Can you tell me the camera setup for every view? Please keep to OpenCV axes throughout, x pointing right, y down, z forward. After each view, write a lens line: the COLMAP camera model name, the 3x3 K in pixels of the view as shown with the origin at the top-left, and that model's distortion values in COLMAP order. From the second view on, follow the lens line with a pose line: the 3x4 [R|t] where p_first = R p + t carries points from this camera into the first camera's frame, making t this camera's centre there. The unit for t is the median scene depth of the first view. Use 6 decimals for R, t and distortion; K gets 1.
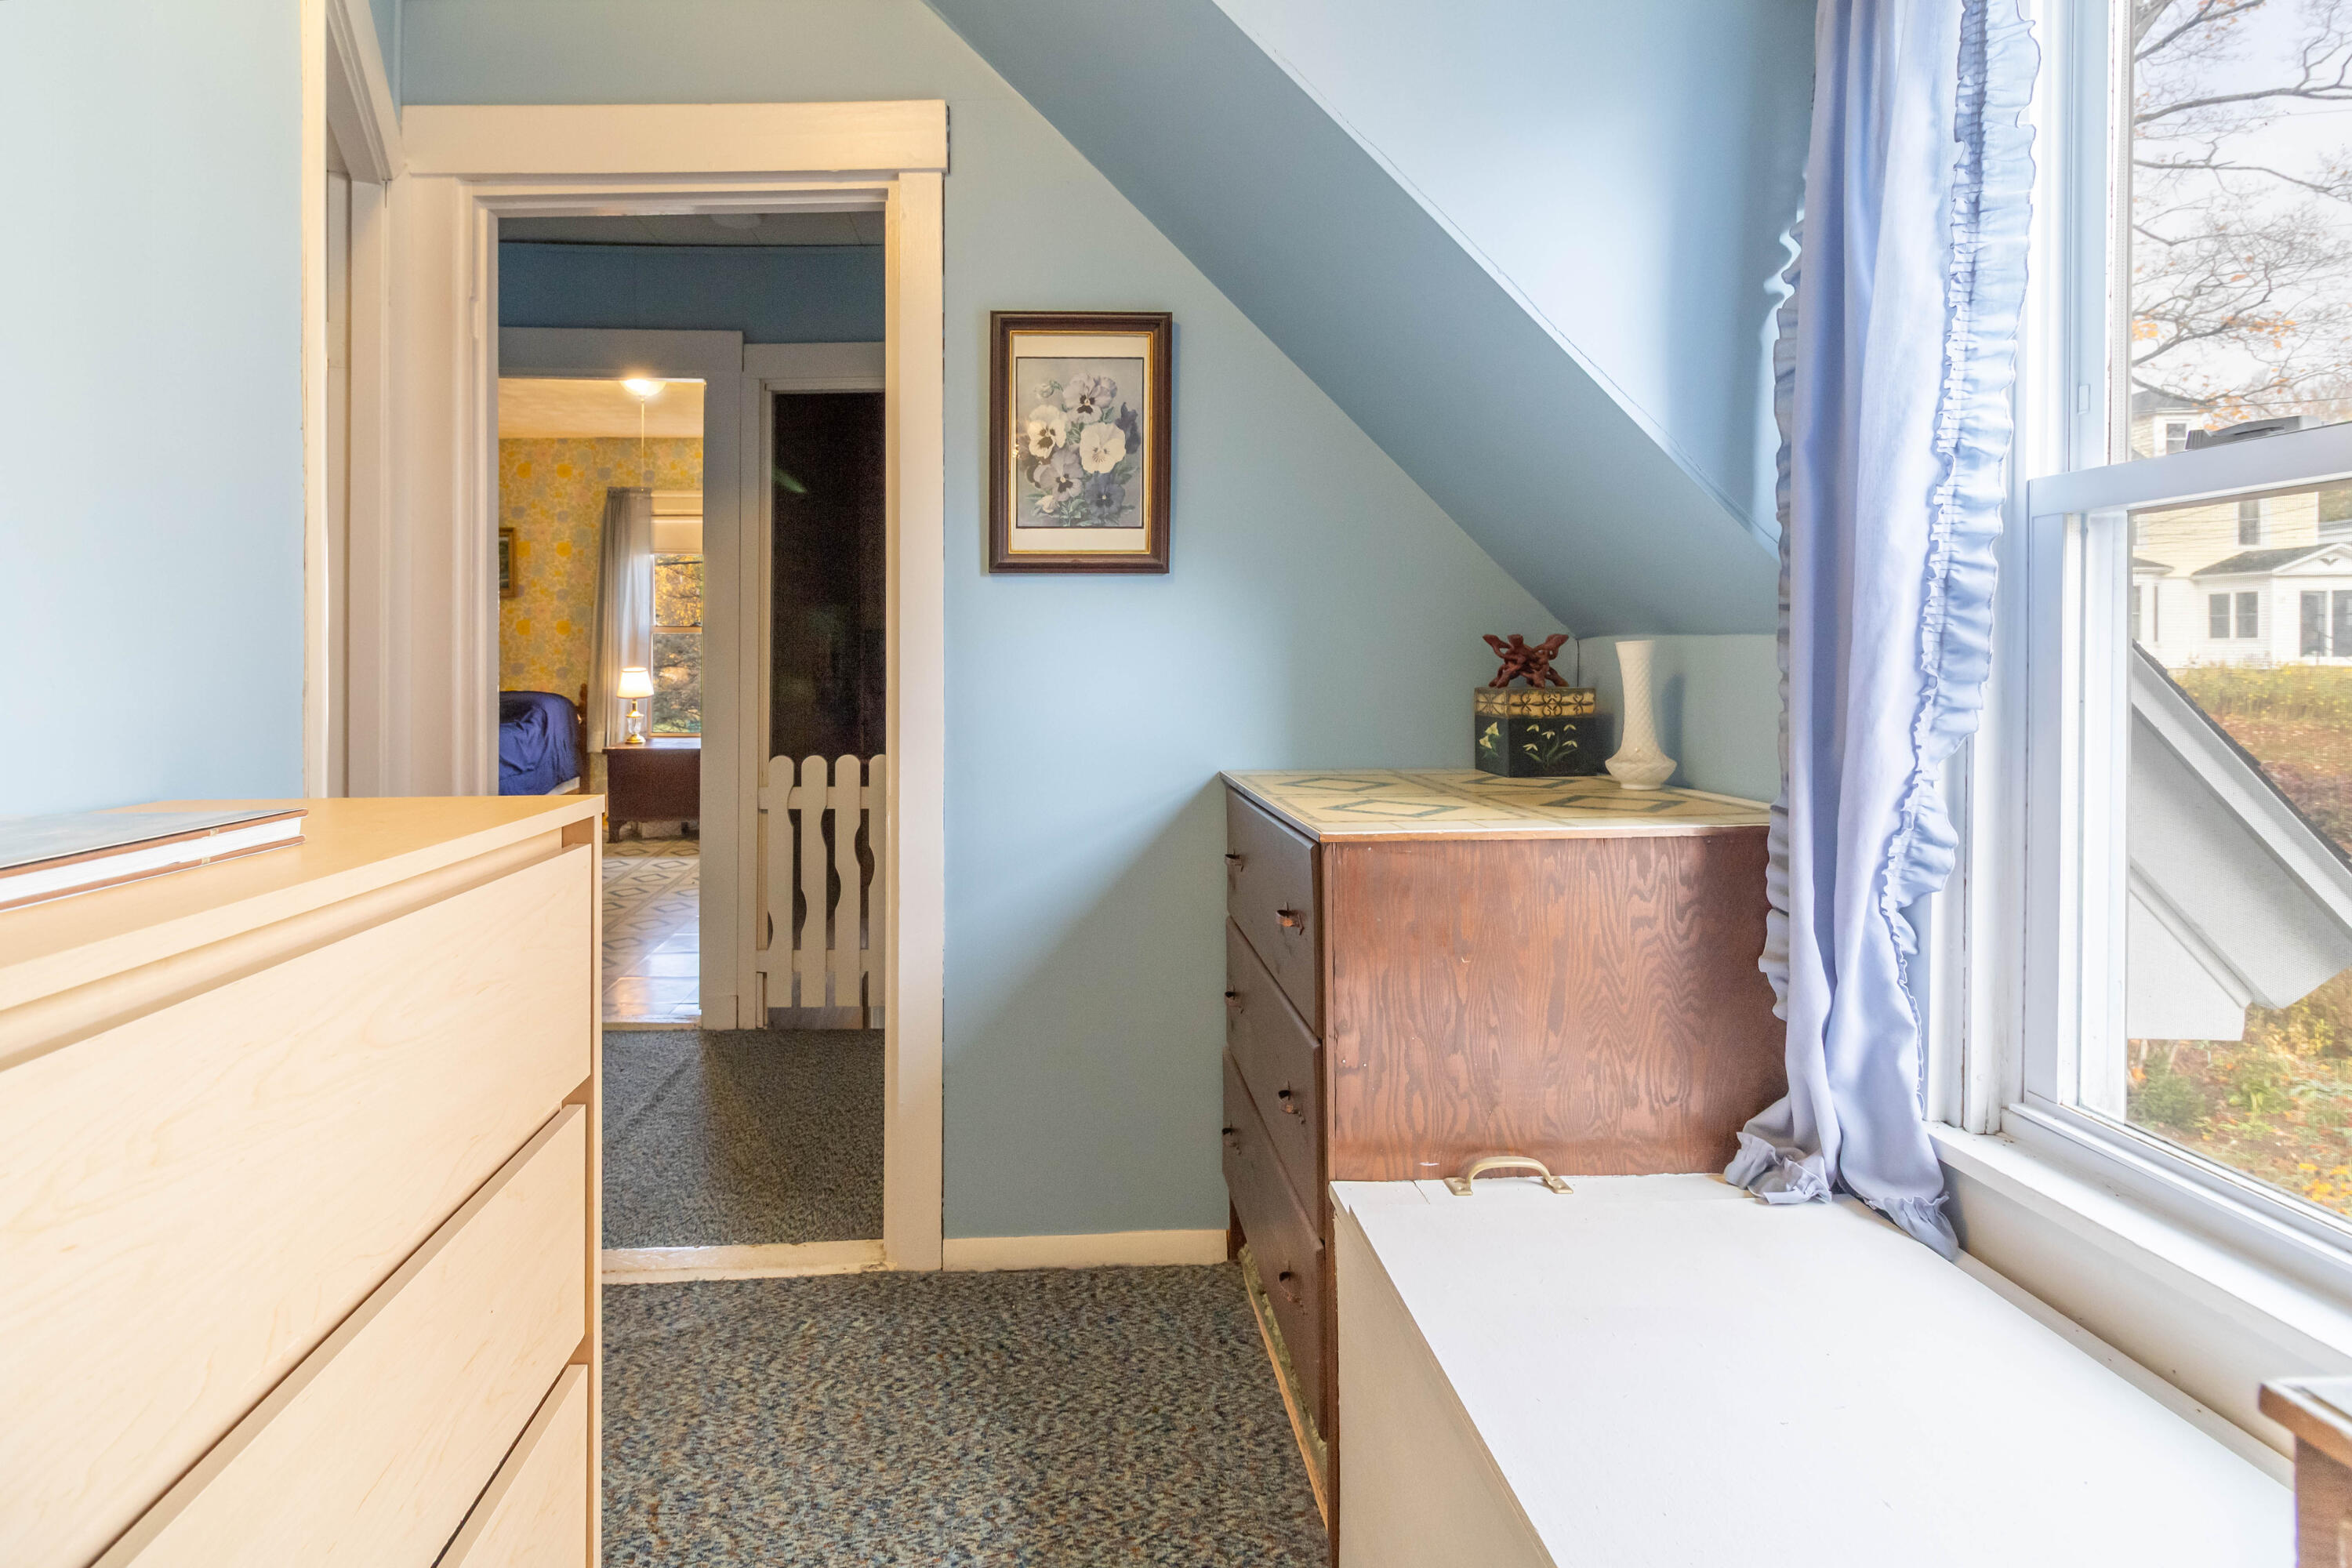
lens RADIAL K [[1074.7, 0, 1175.0], [0, 1074.7, 657.3], [0, 0, 1]] dist [0.000766, 0.000381]
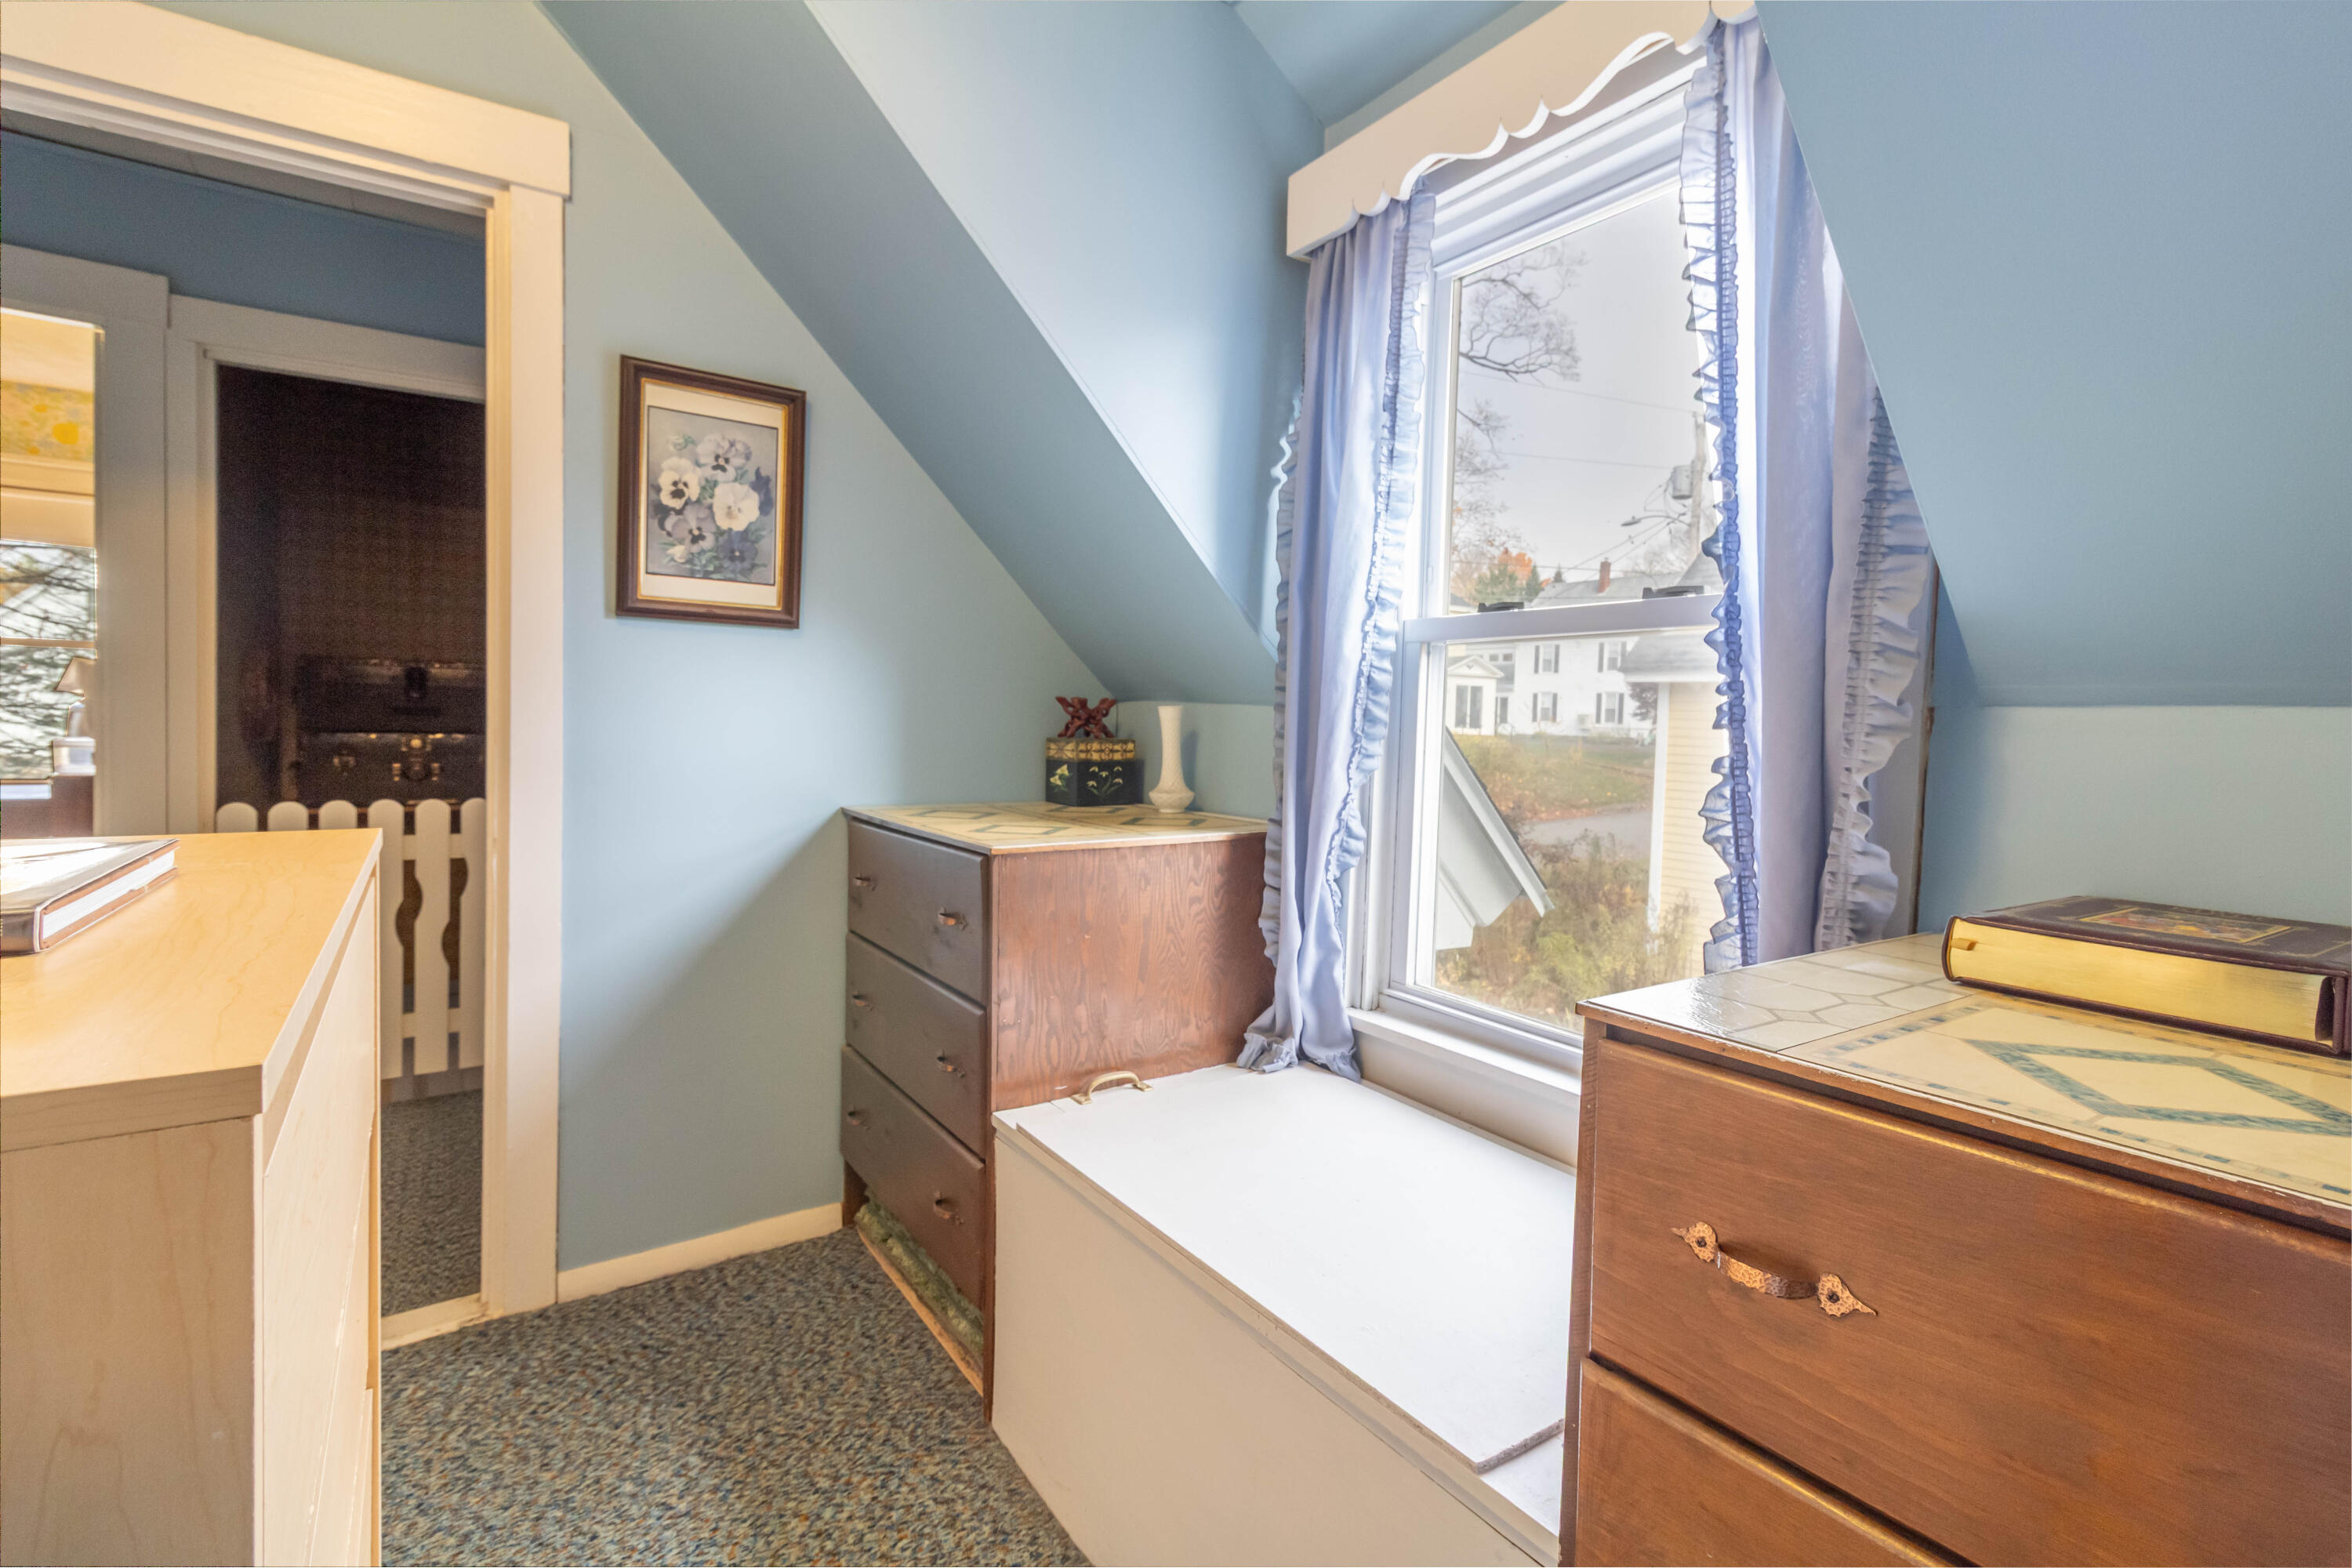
lens RADIAL K [[1090.4, 0, 1179.6], [0, 1090.4, 744.7], [0, 0, 1]] dist [0.001670, 0.000116]
pose [[0.830553, 0.015321, 0.556728, -0.358634], [-0.033896, 0.999159, 0.023072, 0.001826], [-0.555907, -0.038034, 0.830374, -0.182496]]
